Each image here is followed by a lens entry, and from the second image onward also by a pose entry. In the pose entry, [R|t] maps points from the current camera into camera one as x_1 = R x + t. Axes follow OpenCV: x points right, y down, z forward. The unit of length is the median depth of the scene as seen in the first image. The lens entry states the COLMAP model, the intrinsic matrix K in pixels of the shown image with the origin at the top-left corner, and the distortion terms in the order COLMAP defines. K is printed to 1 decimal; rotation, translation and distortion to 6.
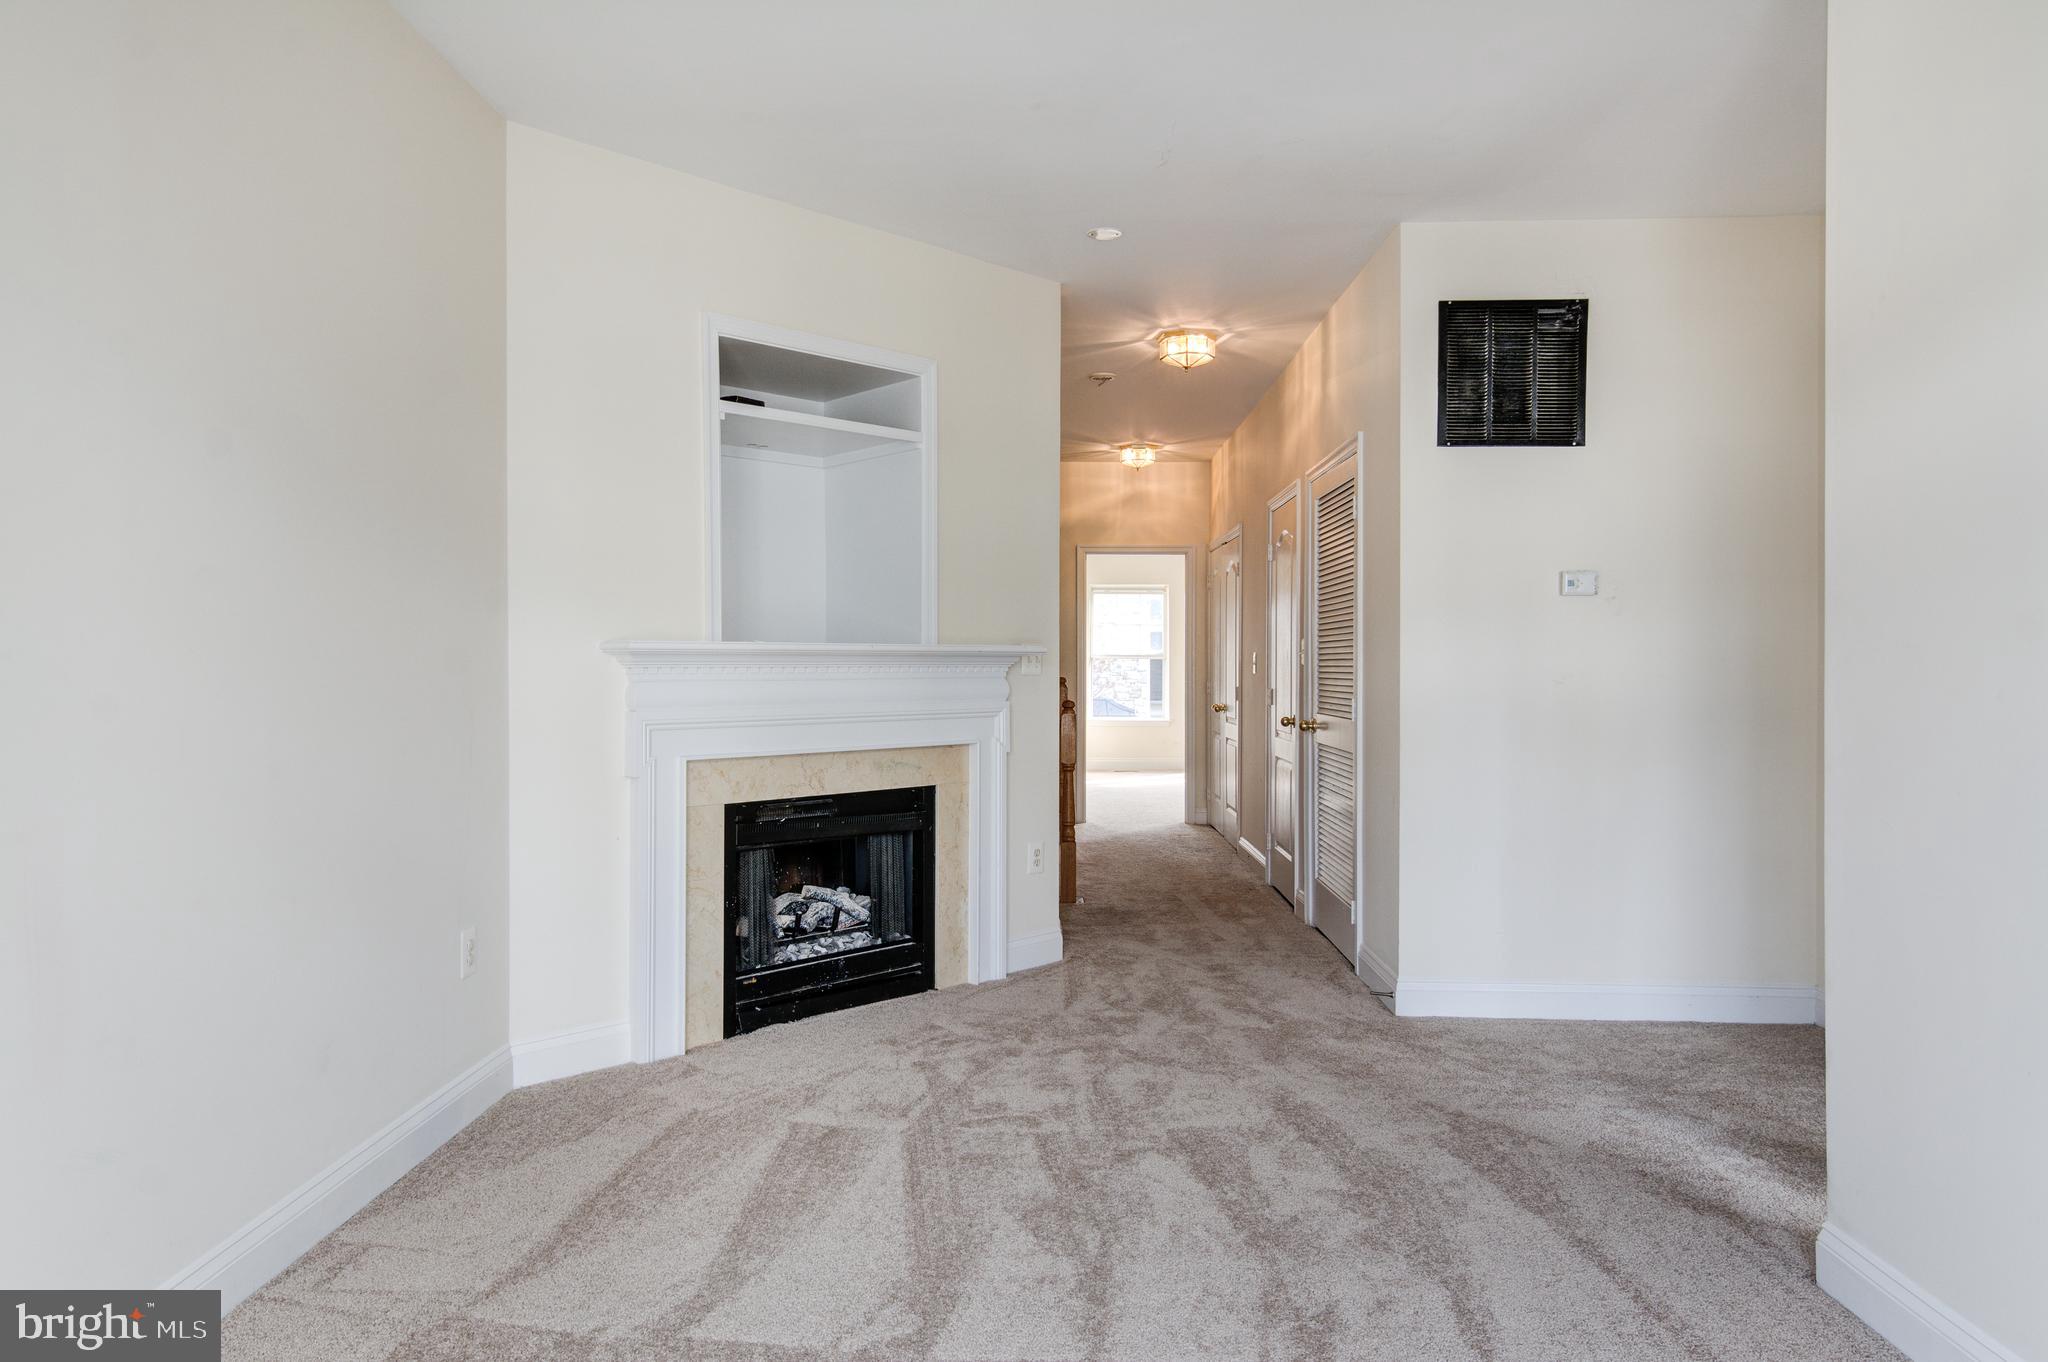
lens RADIAL K [[1209.1, 0, 1022.5], [0, 1209.1, 672.2], [0, 0, 1]] dist [0.083252, 0.001174]
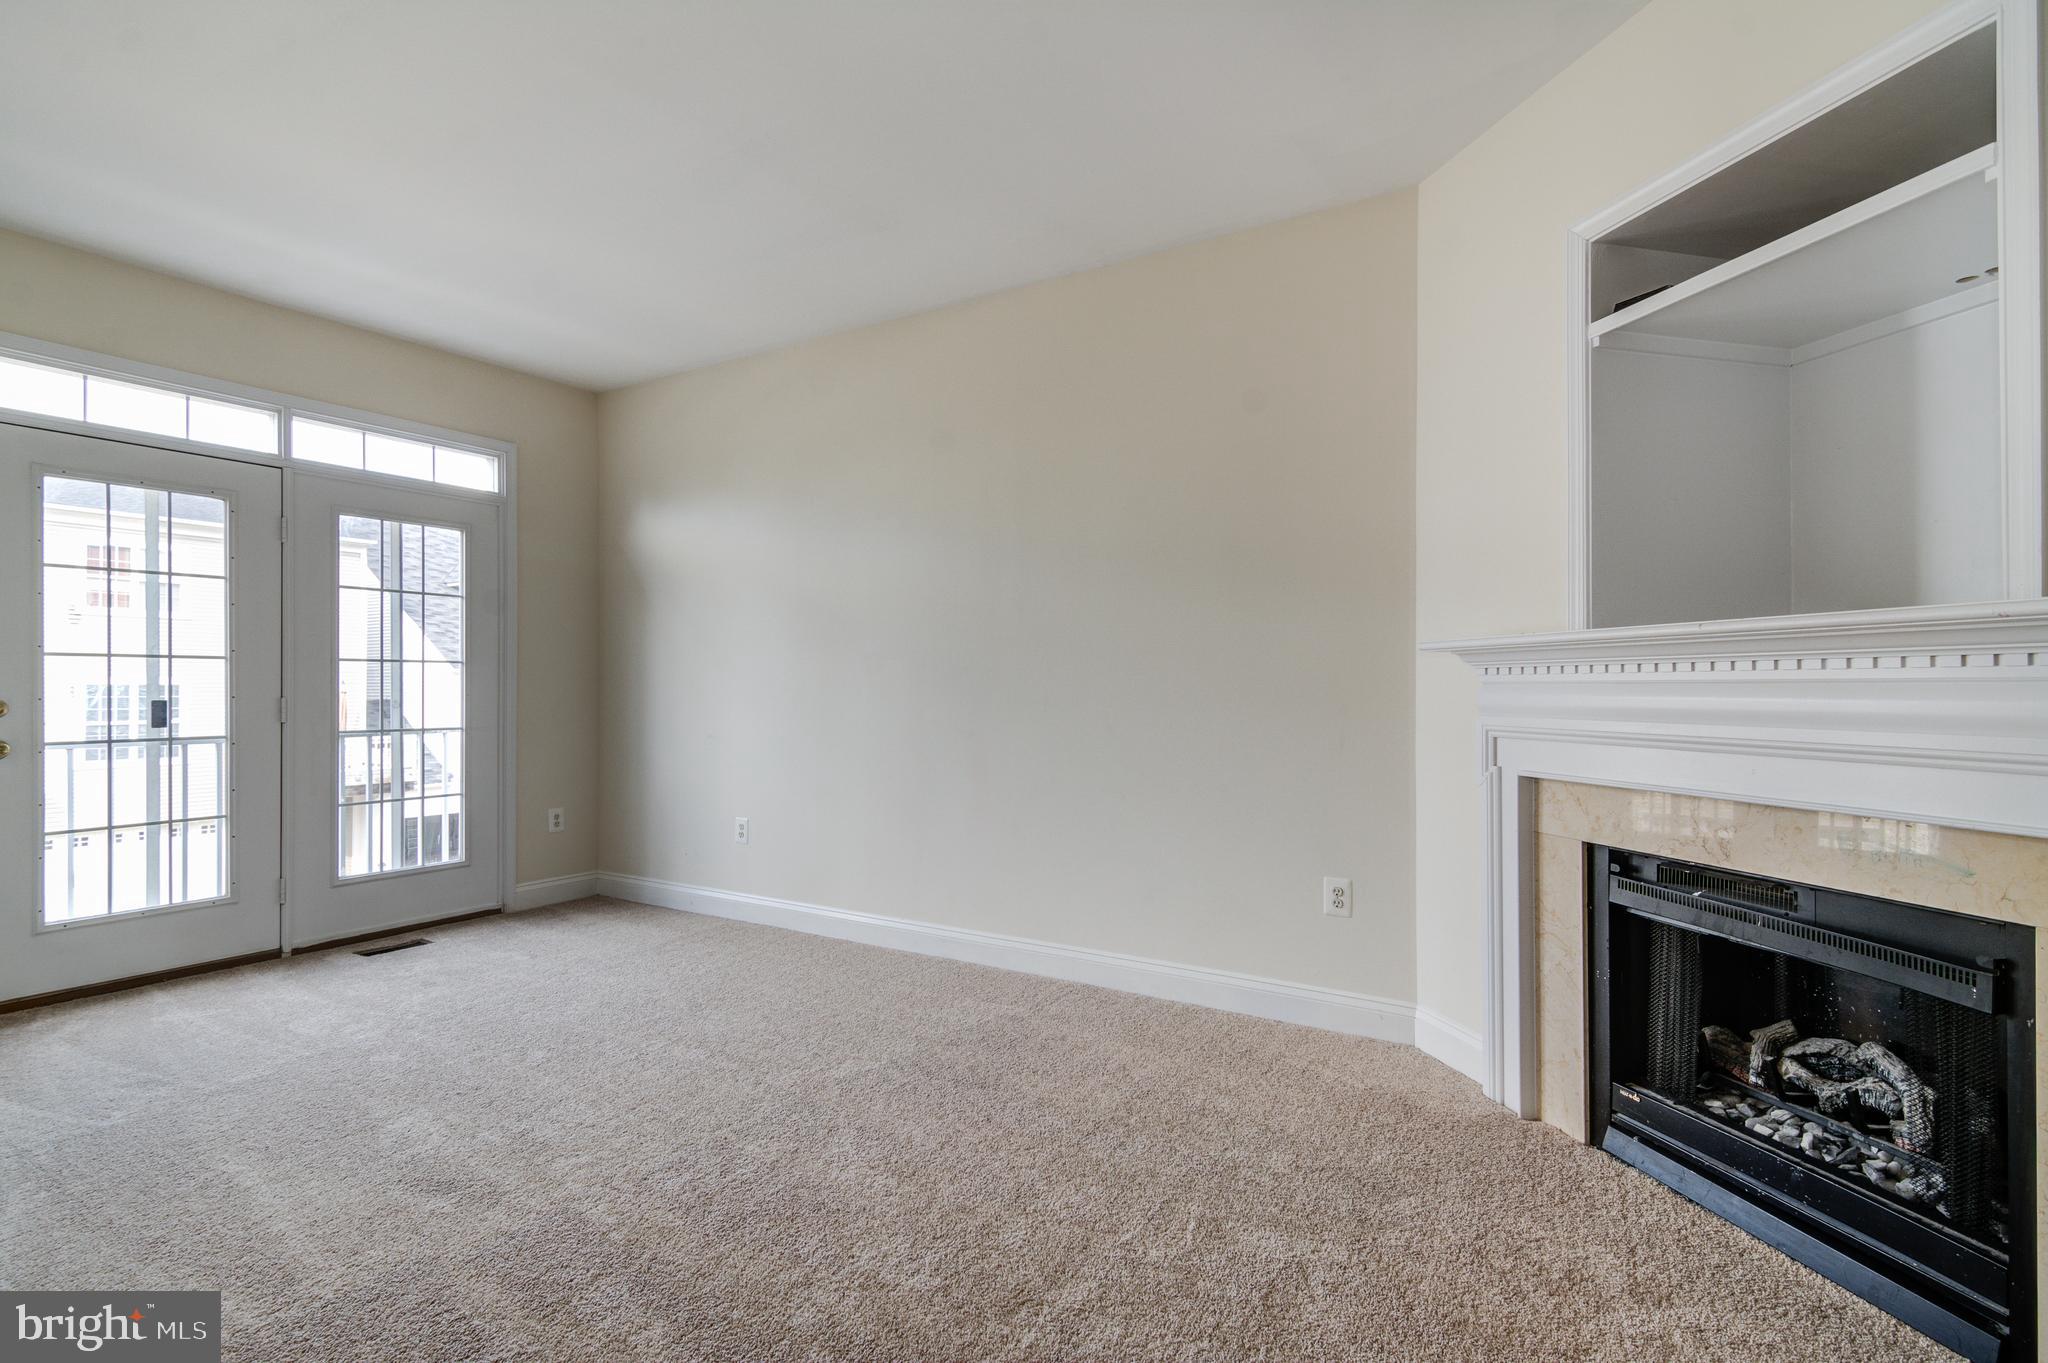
lens RADIAL K [[987.5, 0, 1011.9], [0, 987.5, 685.3], [0, 0, 1]] dist [-0.003496, -0.003121]
pose [[-0.491744, -0.000079, -0.870740, 0.404370], [-0.007131, 0.999967, 0.003937, 0.007562], [0.870711, 0.008145, -0.491728, 0.830721]]
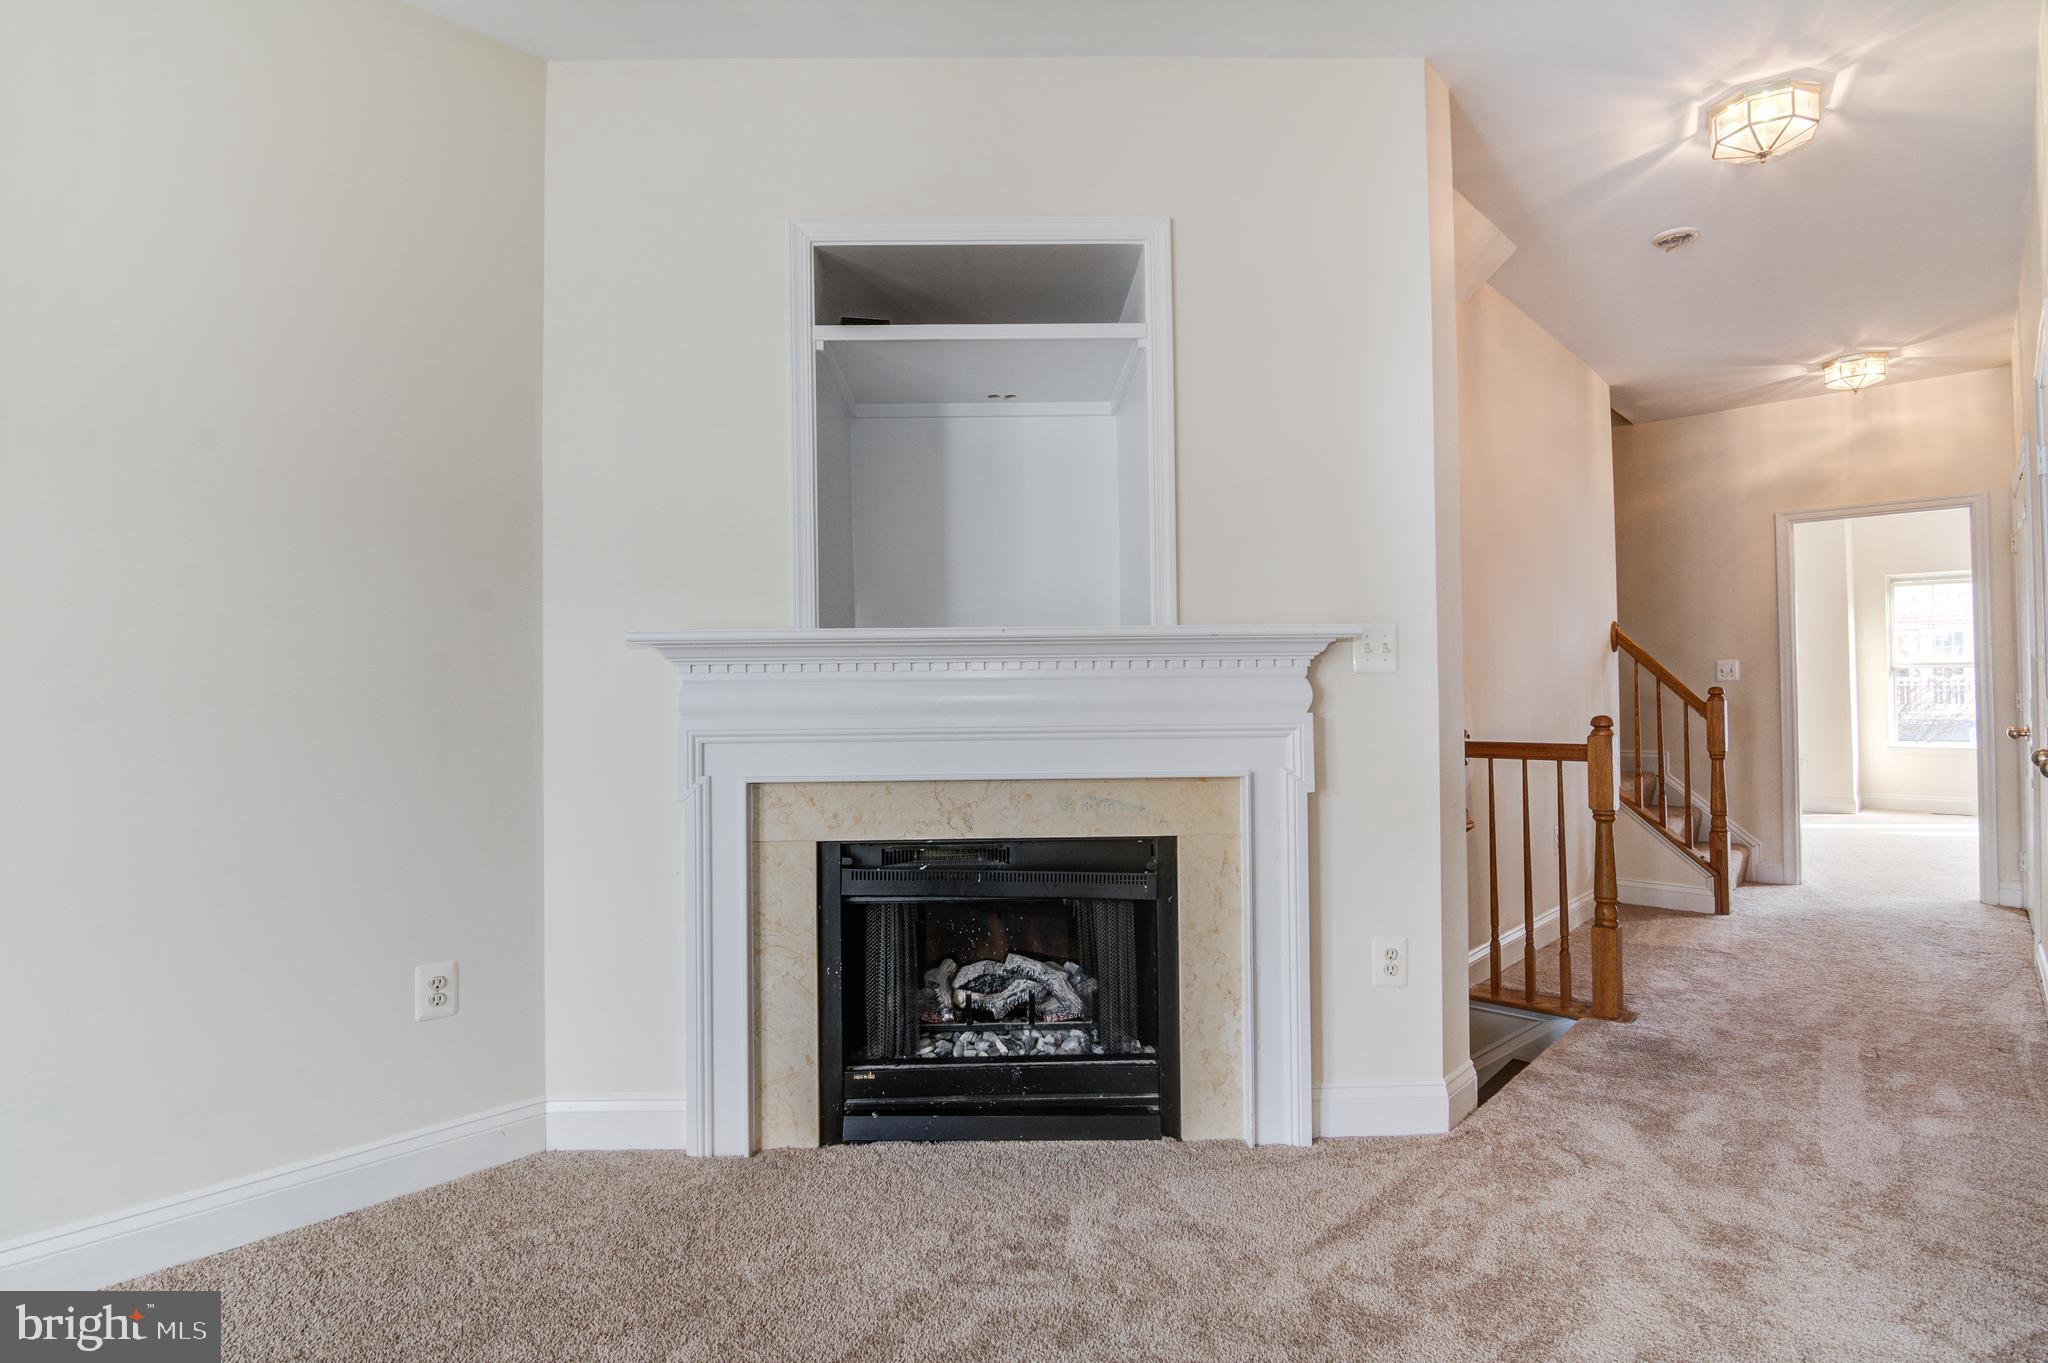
lens RADIAL K [[987.5, 0, 1044.1], [0, 987.5, 671.3], [0, 0, 1]] dist [-0.003496, -0.003121]
pose [[0.748502, -0.020170, -0.662825, 0.235412], [0.005214, 0.999685, -0.024532, 0.014185], [0.663112, 0.014906, 0.748372, 0.524826]]
